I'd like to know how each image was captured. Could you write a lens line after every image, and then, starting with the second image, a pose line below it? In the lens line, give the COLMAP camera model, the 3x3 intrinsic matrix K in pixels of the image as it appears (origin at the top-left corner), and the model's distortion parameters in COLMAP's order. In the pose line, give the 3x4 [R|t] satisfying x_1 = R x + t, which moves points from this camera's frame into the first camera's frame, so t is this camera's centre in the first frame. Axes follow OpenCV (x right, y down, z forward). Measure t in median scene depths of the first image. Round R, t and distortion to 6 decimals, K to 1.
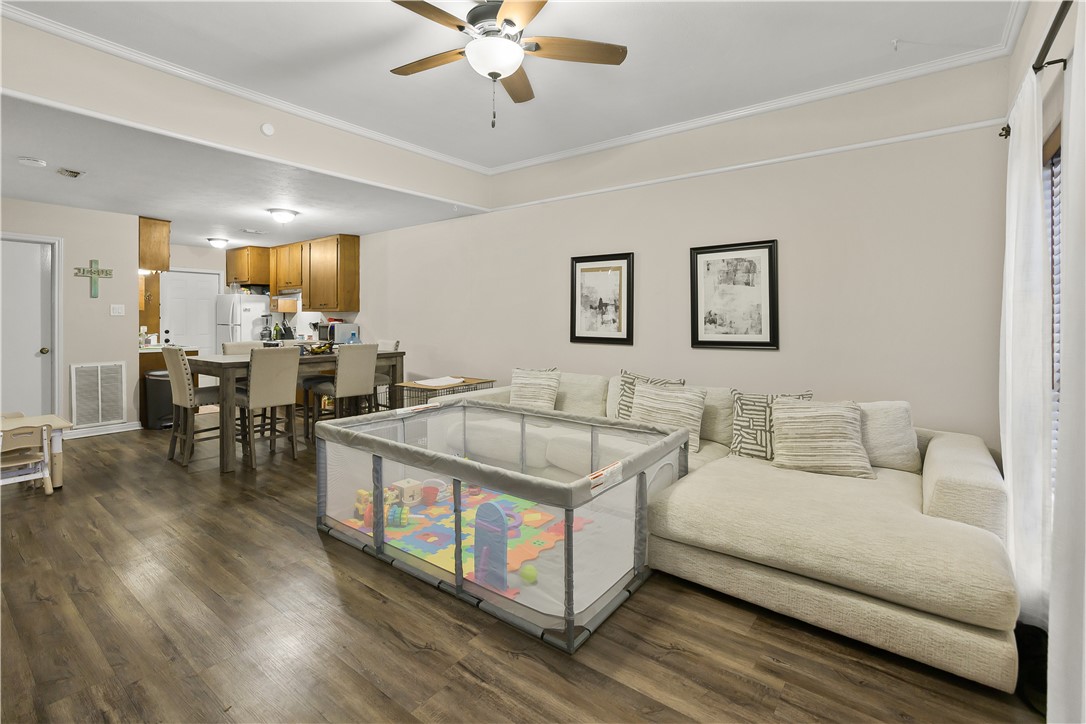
lens RADIAL K [[505.0, 0, 541.5], [0, 505.0, 329.0], [0, 0, 1]] dist [-0.020744, 0.012018]
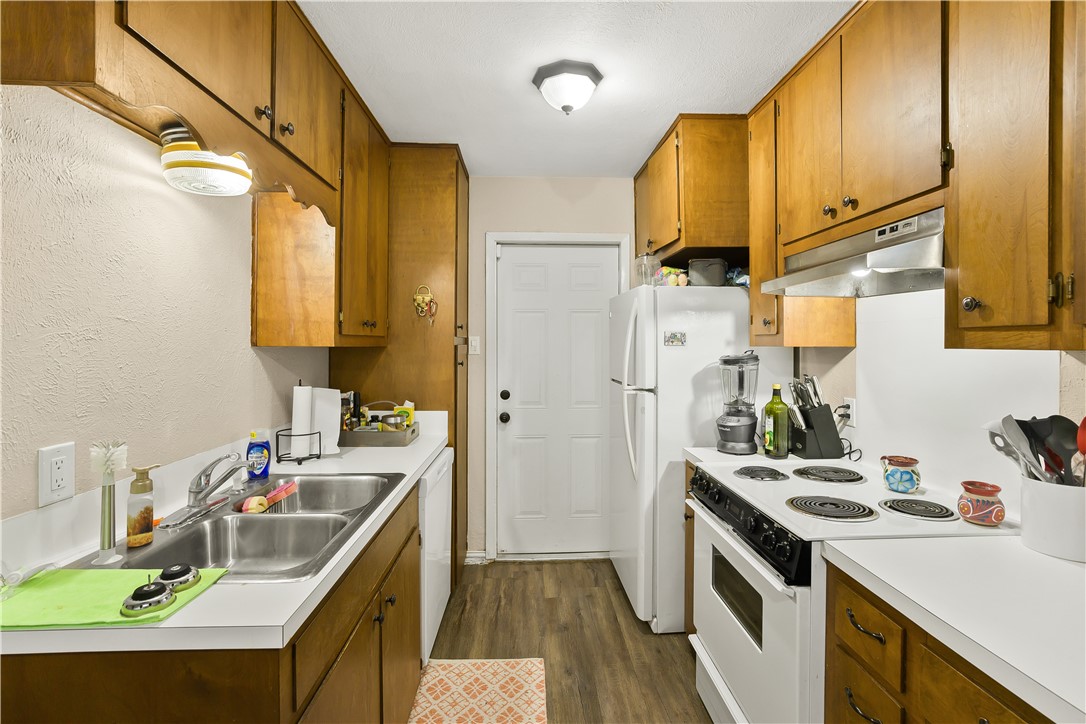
lens RADIAL K [[498.5, 0, 546.7], [0, 498.5, 344.0], [0, 0, 1]] dist [-0.033769, 0.015394]
pose [[0.654146, -0.005056, -0.756351, -0.469417], [-0.005742, 0.999916, -0.011650, -0.035076], [0.756346, 0.011964, 0.654062, 0.849266]]
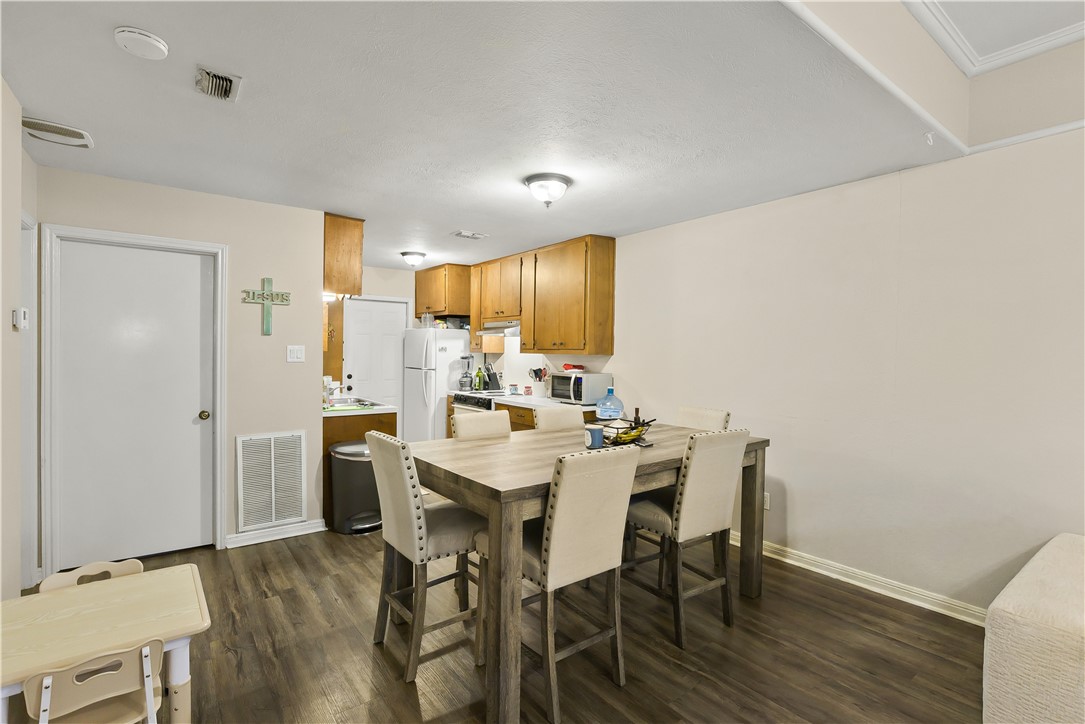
lens RADIAL K [[506.1, 0, 535.4], [0, 506.1, 364.3], [0, 0, 1]] dist [-0.026459, 0.011927]
pose [[0.965929, 0.013733, -0.258443, -0.291781], [-0.012350, 0.999899, 0.006978, -0.025568], [0.258513, -0.003548, 0.966001, 0.347104]]
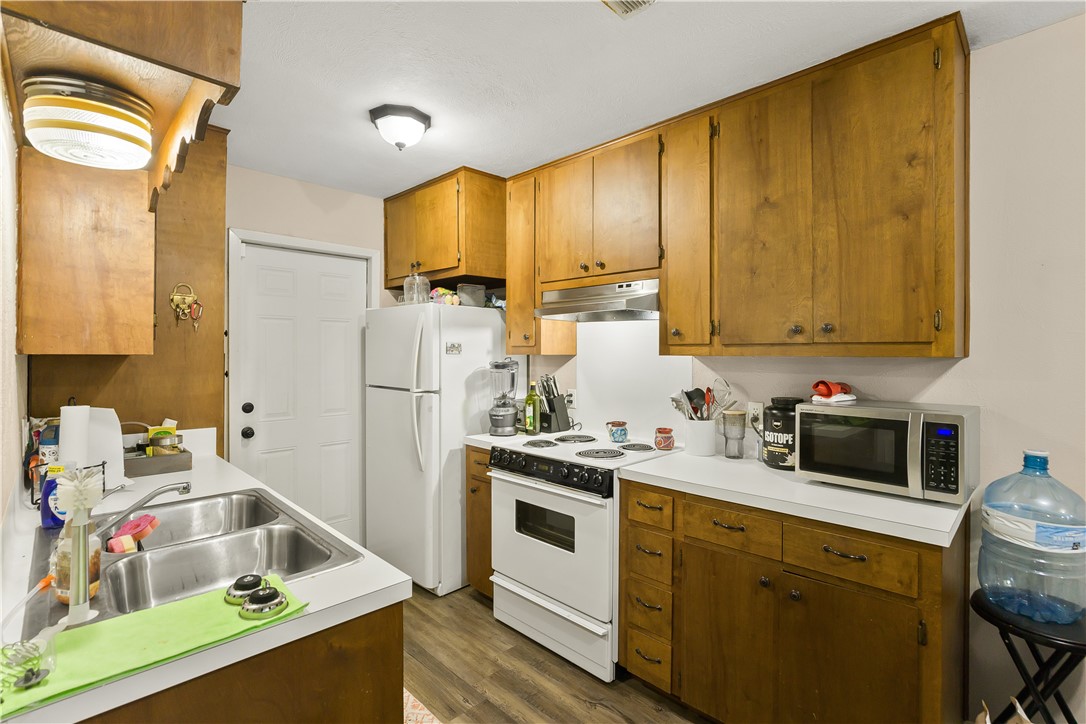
lens RADIAL K [[506.7, 0, 538.7], [0, 506.7, 352.9], [0, 0, 1]] dist [-0.022873, 0.013840]
pose [[0.991453, -0.003229, -0.130428, -0.541567], [0.001423, 0.999902, -0.013936, -0.033505], [0.130460, 0.013631, 0.991360, 0.734366]]
